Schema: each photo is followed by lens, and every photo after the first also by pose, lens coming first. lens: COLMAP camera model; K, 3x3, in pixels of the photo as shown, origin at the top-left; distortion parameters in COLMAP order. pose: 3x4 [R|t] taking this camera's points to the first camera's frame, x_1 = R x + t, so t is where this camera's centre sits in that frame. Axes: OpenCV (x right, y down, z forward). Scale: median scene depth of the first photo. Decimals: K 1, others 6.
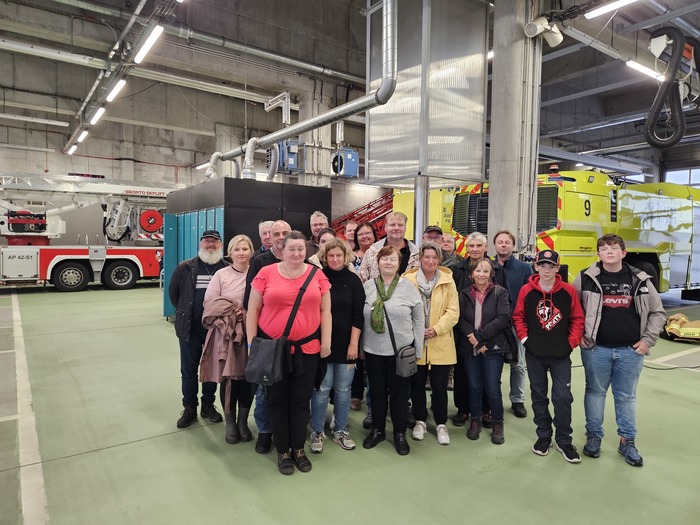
lens RADIAL K [[485.5, 0, 348.7], [0, 485.5, 260.3], [0, 0, 1]] dist [0.028503, -0.007559]
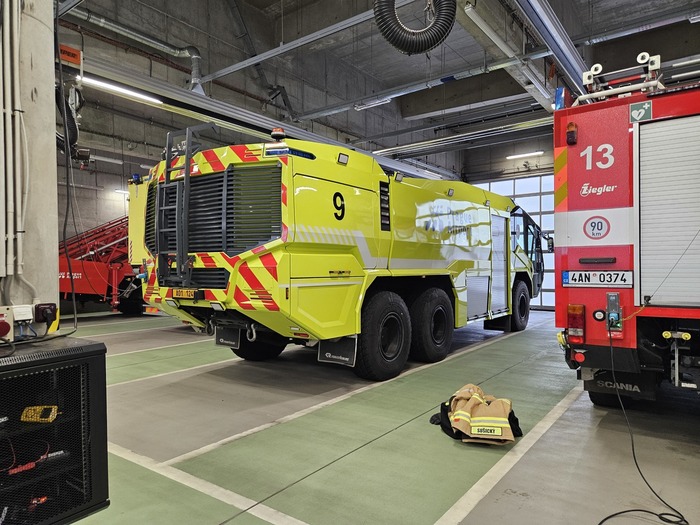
lens RADIAL K [[485.5, 0, 352.6], [0, 485.5, 266.3], [0, 0, 1]] dist [0.028503, -0.007559]
pose [[0.949114, -0.022827, 0.314106, 0.313895], [0.033232, 0.999061, -0.027809, -0.015390], [-0.313176, 0.036832, 0.948981, 0.426556]]
